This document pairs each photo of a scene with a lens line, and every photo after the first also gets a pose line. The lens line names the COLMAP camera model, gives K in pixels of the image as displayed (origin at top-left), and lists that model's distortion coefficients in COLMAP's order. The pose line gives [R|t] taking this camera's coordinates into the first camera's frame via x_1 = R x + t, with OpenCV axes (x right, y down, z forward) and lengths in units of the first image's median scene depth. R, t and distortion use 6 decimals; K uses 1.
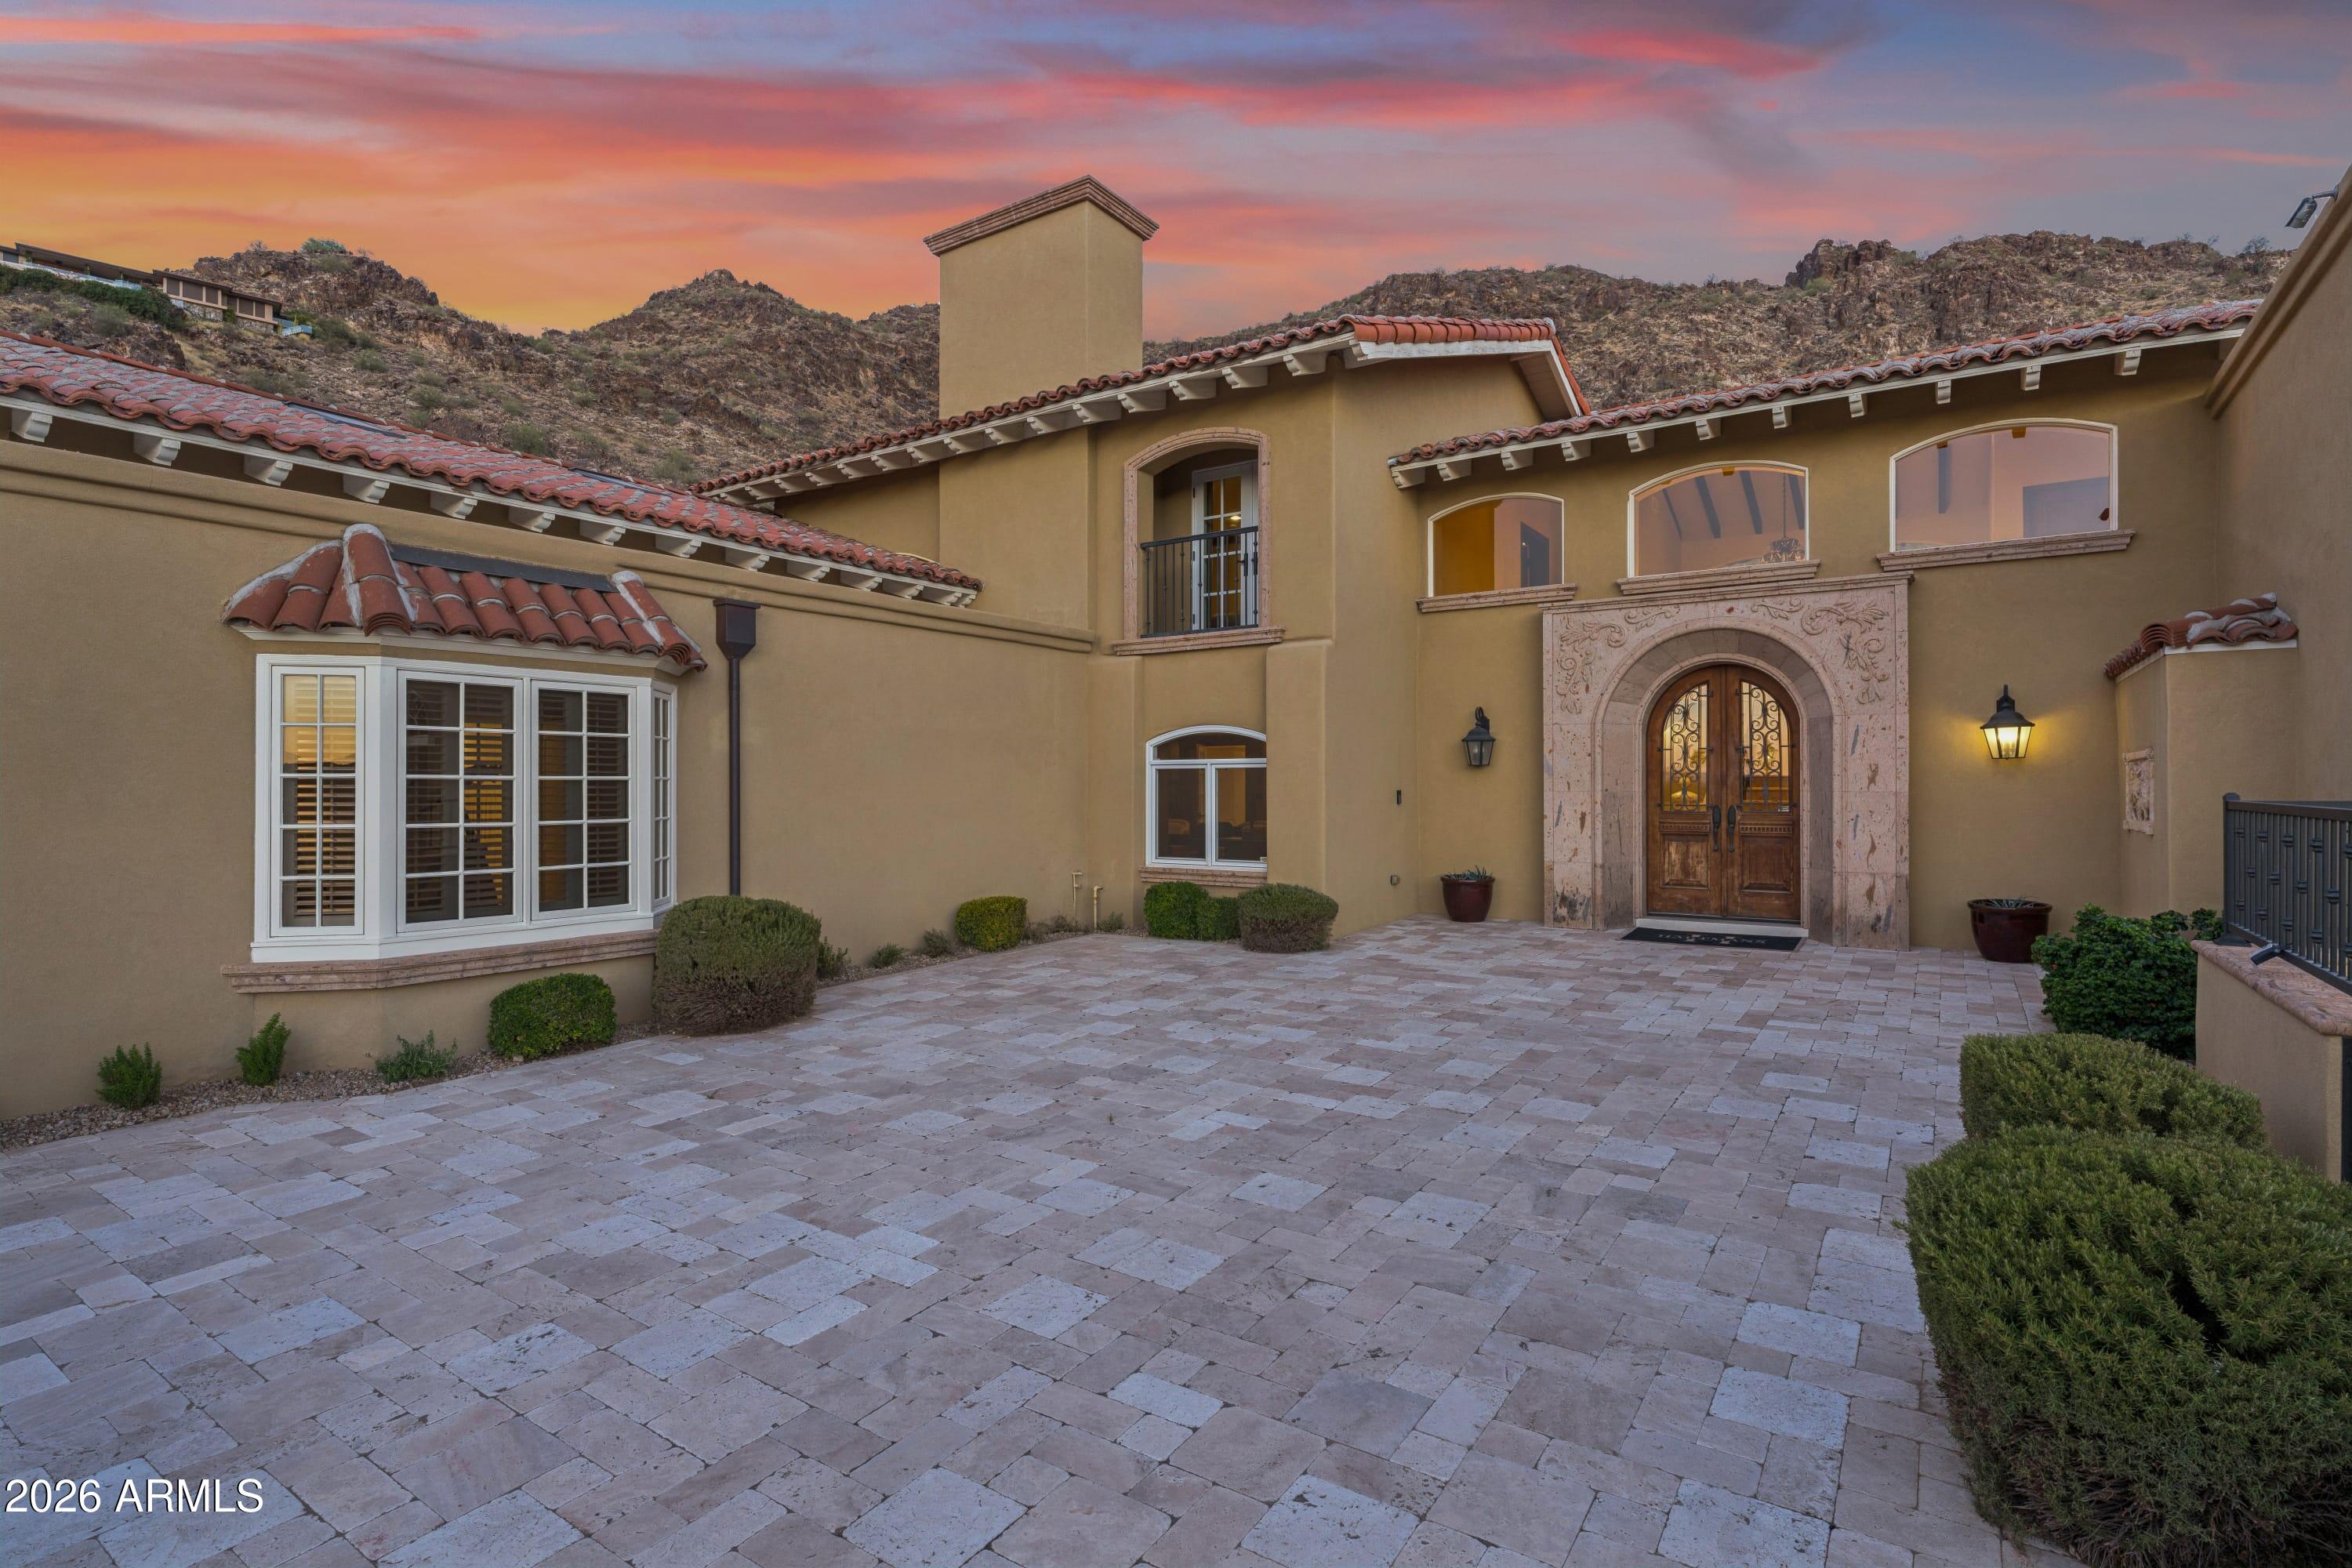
lens RADIAL K [[1126.7, 0, 1176.0], [0, 1126.7, 784.0], [0, 0, 1]] dist [-0.000110, -0.001229]
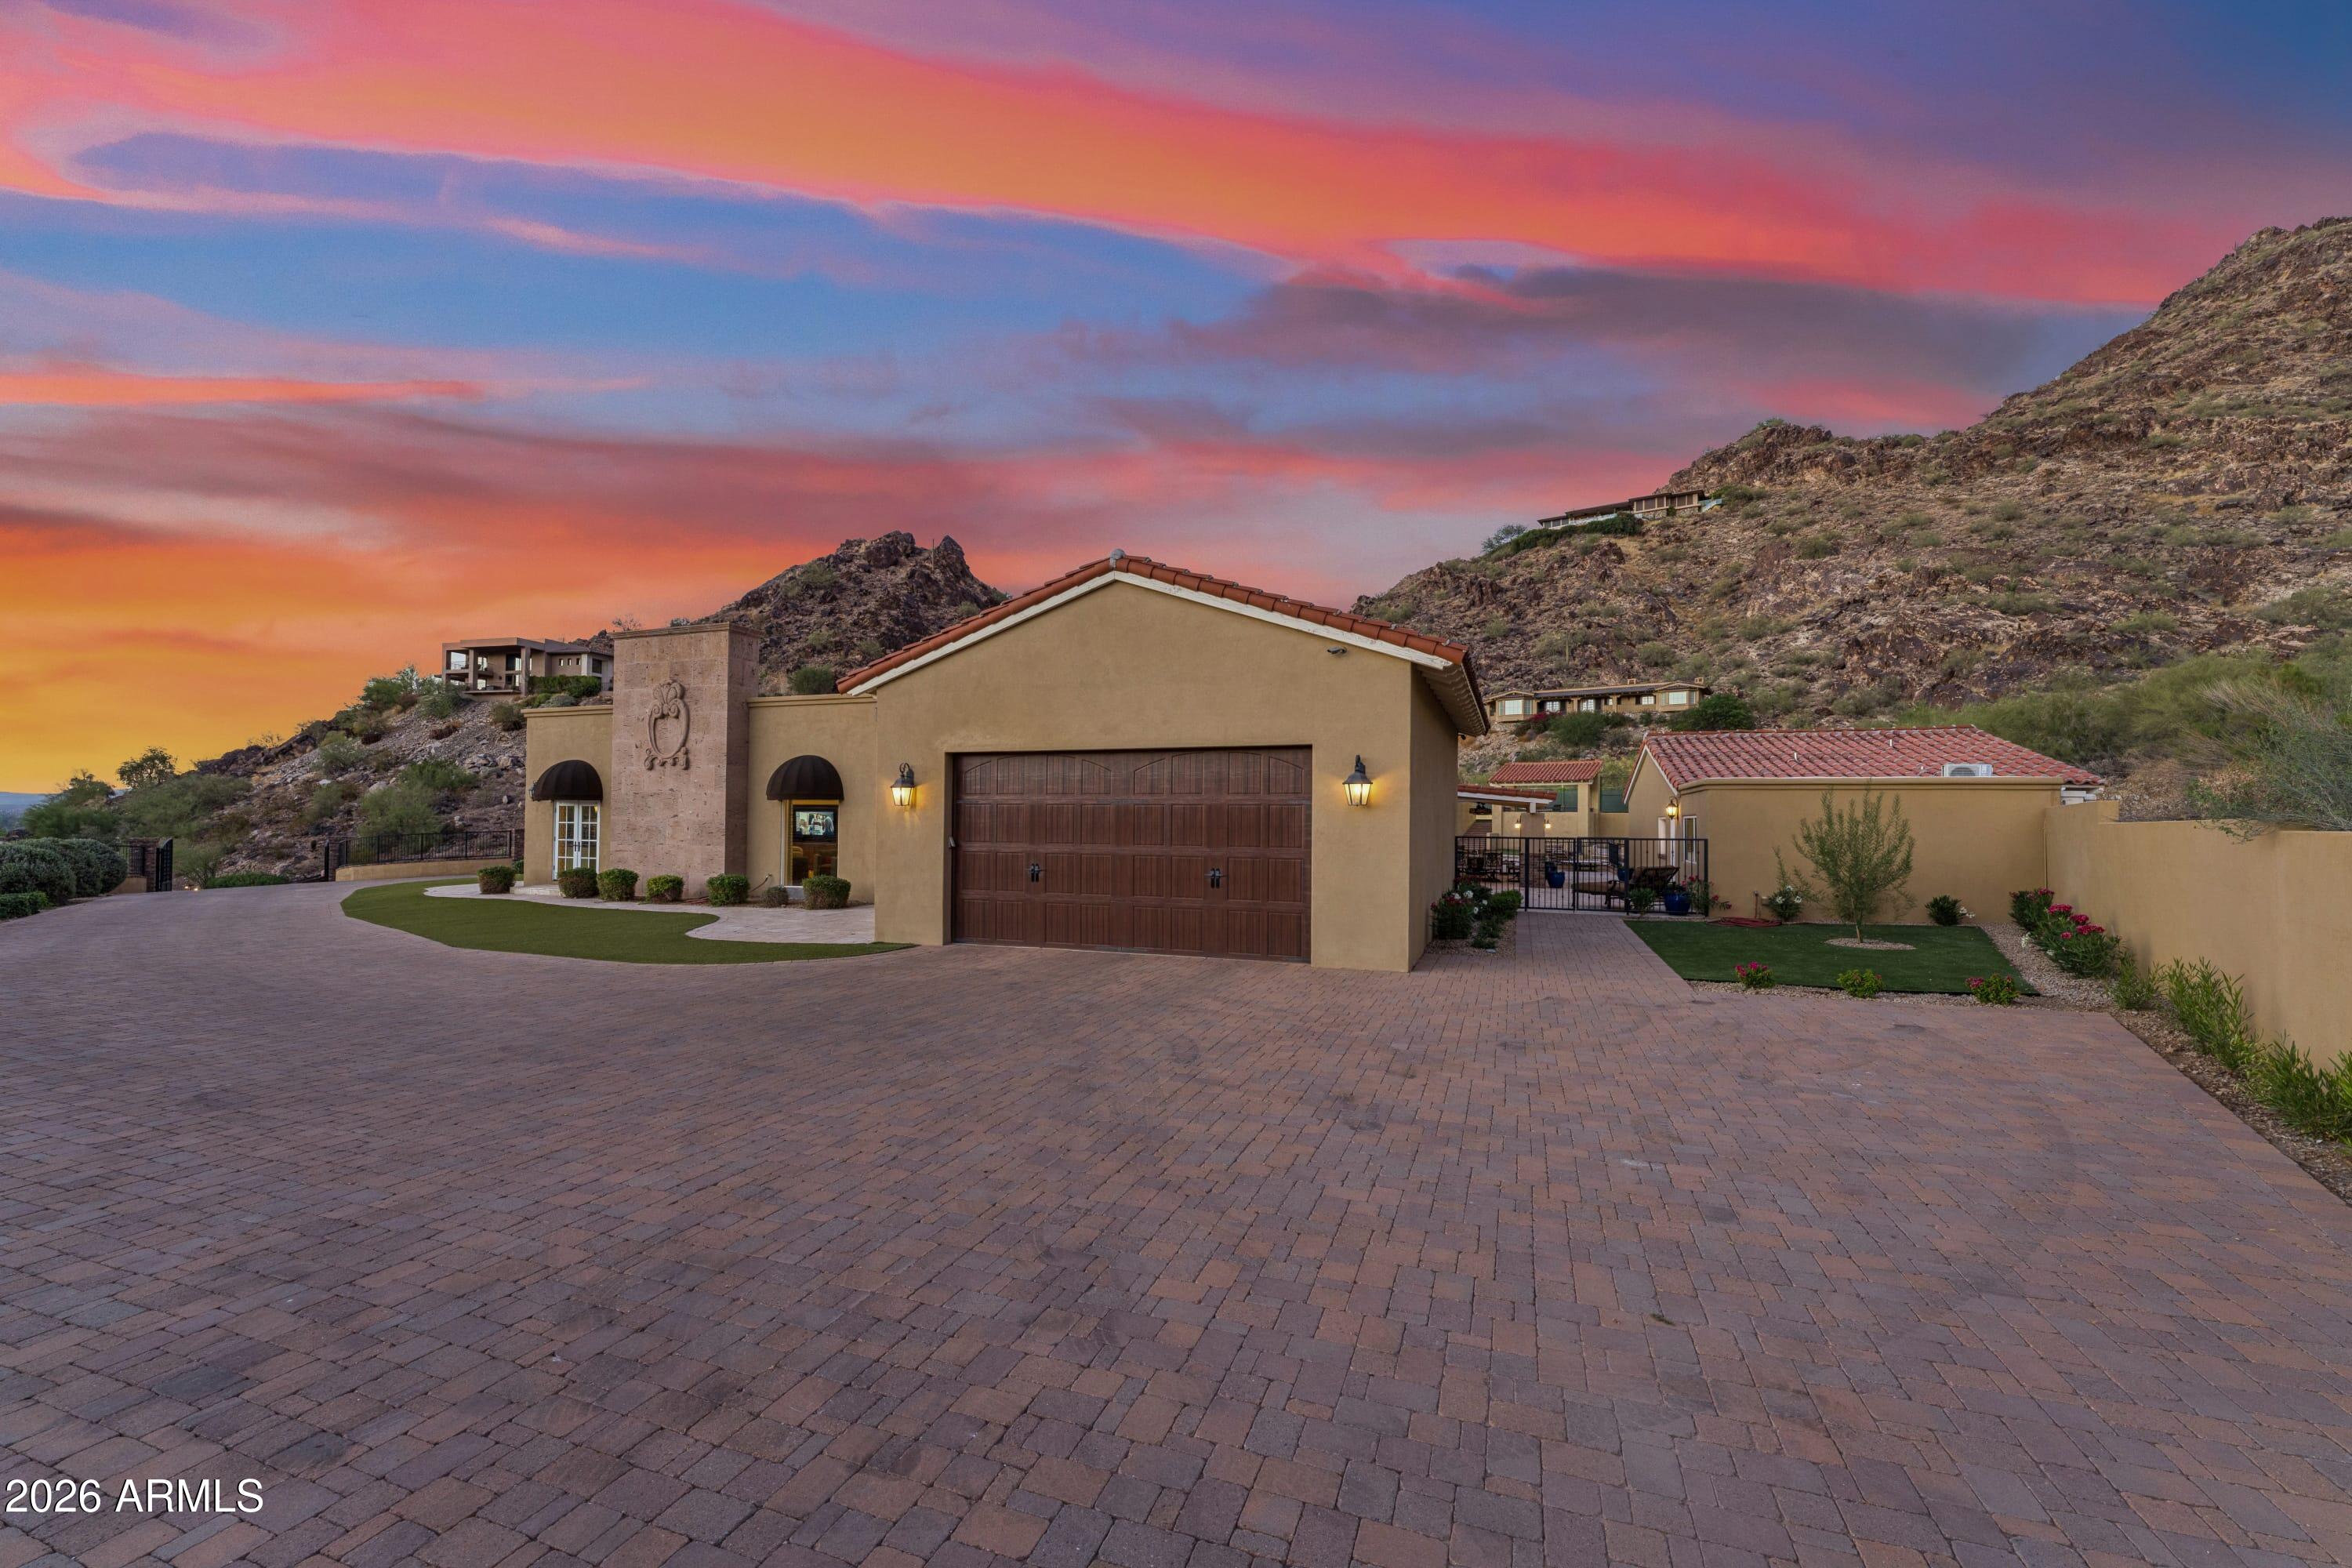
lens RADIAL K [[947.7, 0, 1166.6], [0, 947.7, 798.7], [0, 0, 1]] dist [-0.006760, 0.001079]
pose [[0.236927, -0.023205, -0.971250, 0.153434], [-0.005526, 0.999666, -0.025232, -0.000361], [0.971512, 0.011345, 0.236719, 0.044333]]
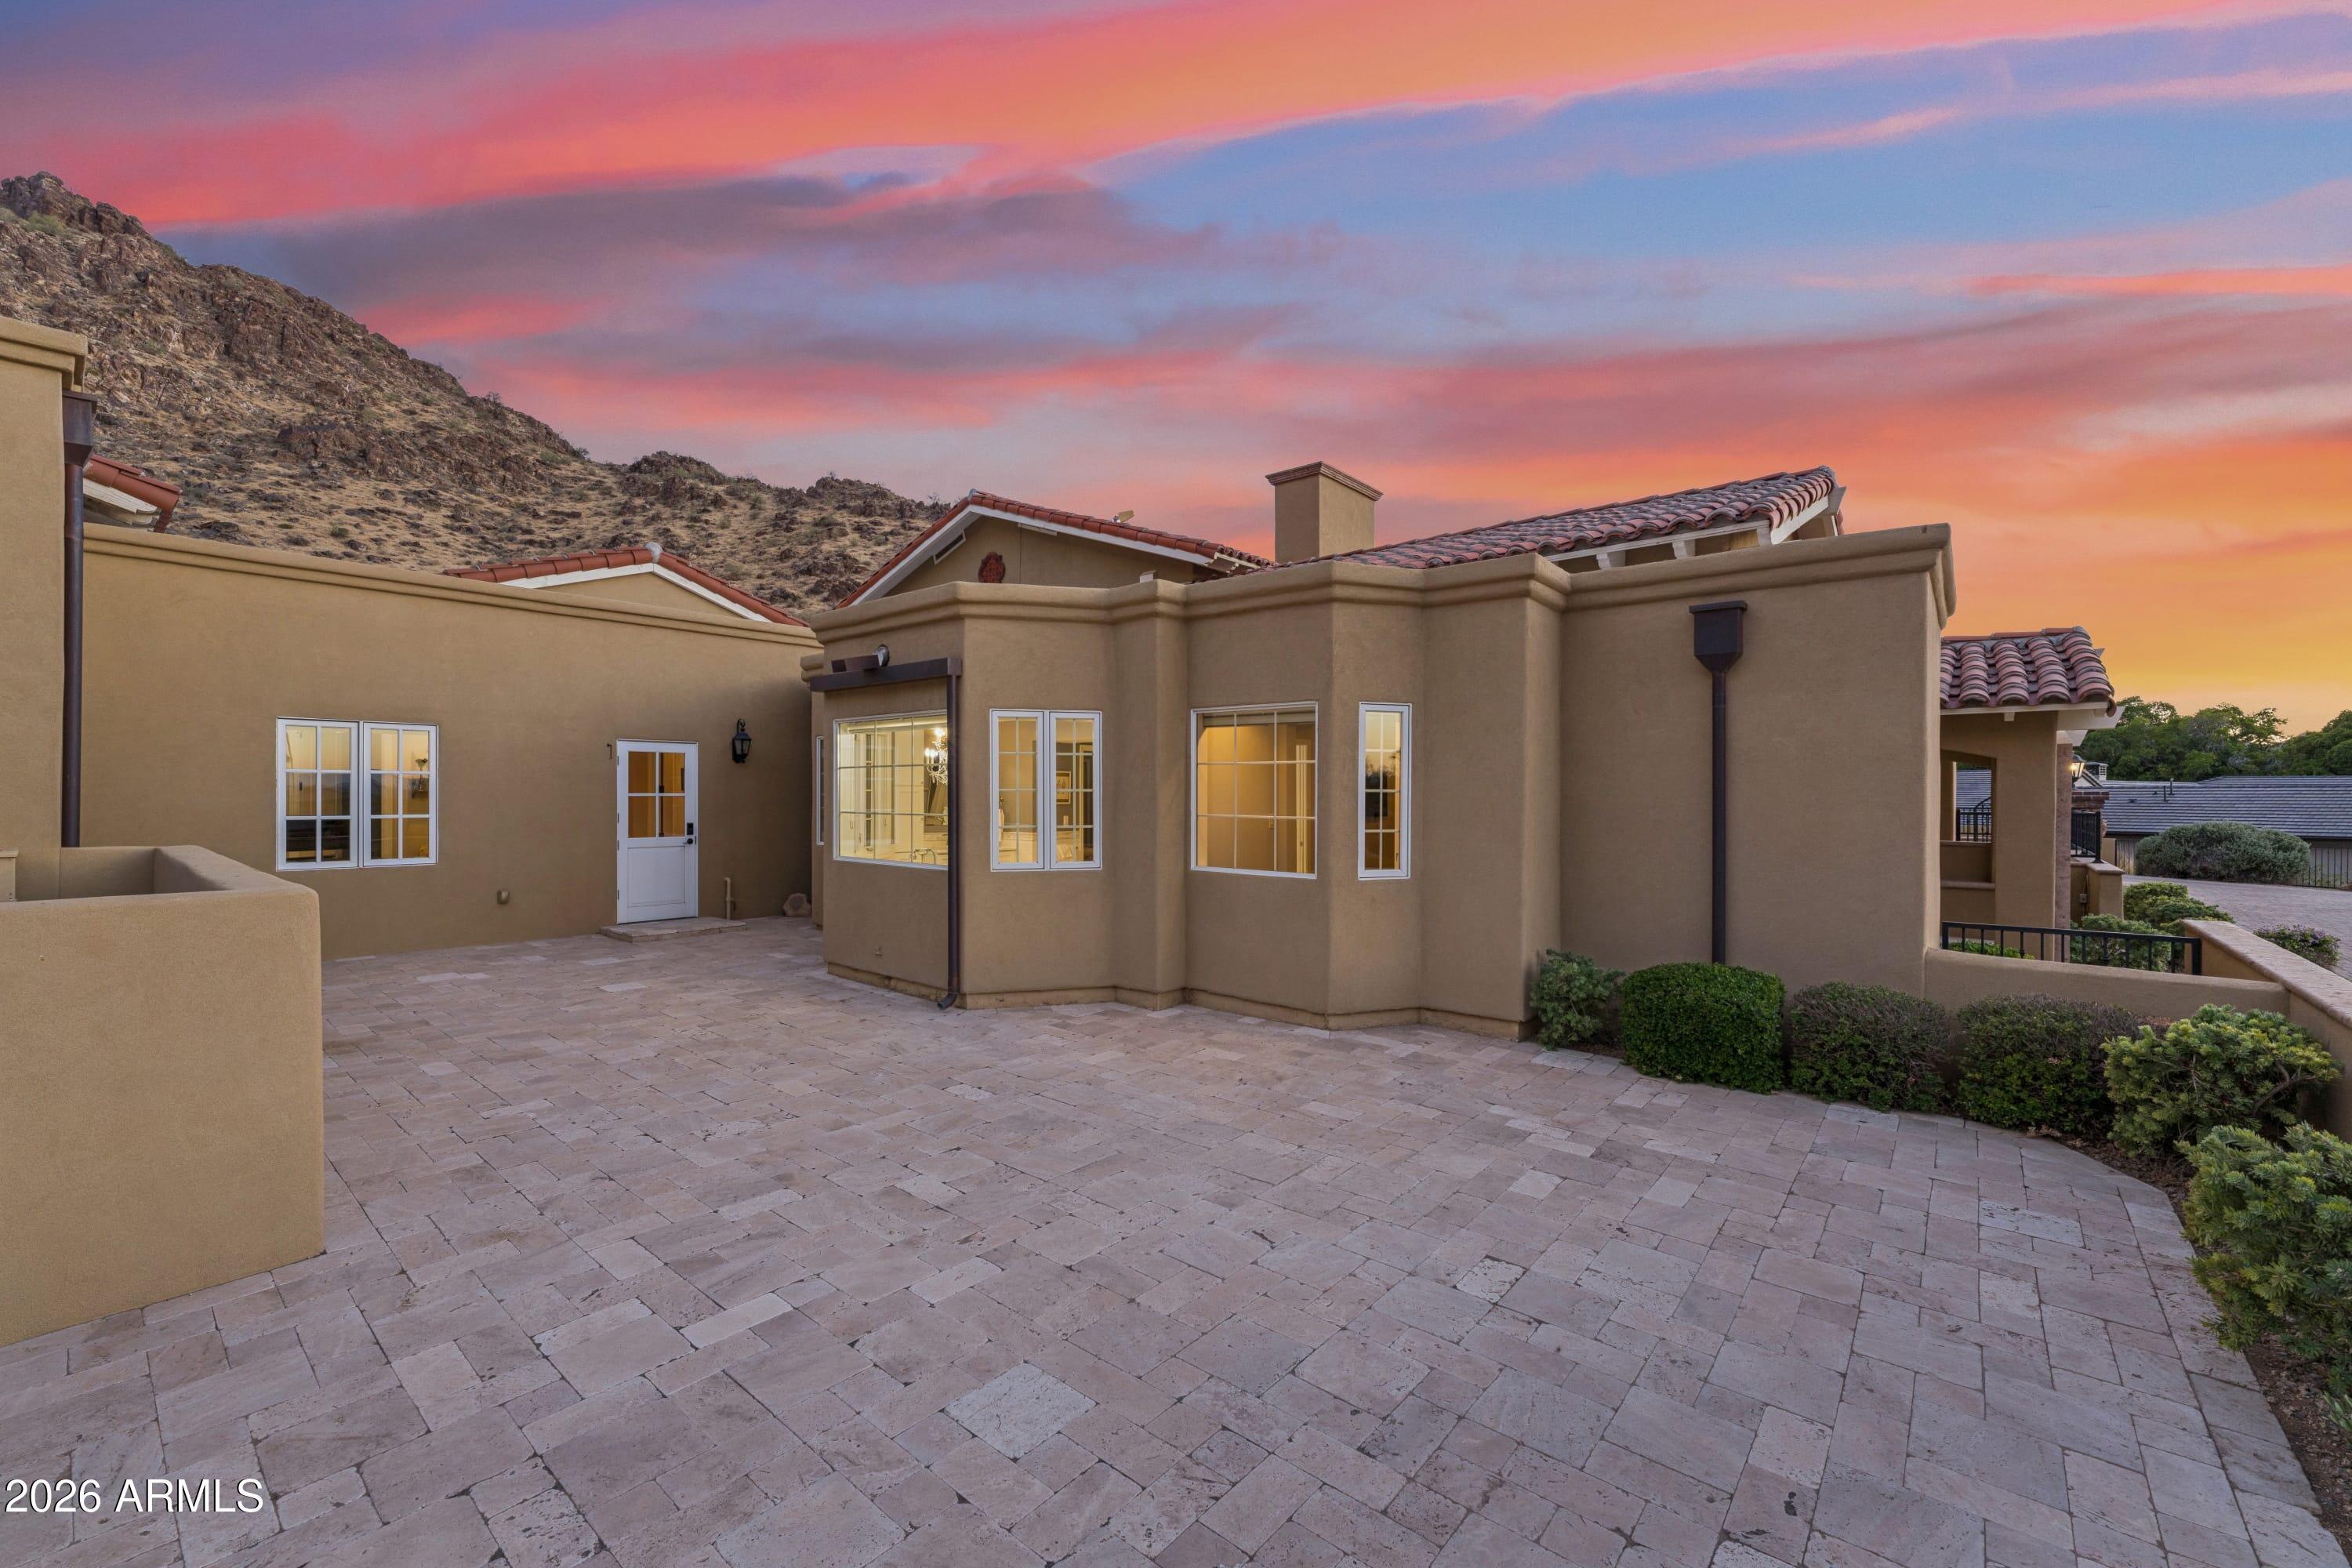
lens RADIAL K [[947.7, 0, 1166.6], [0, 947.7, 798.7], [0, 0, 1]] dist [-0.006760, 0.001079]
pose [[0.106792, -0.003946, 0.994274, -0.082516], [-0.005573, 0.999974, 0.004567, -0.000788], [-0.994266, -0.006029, 0.106767, 0.056140]]
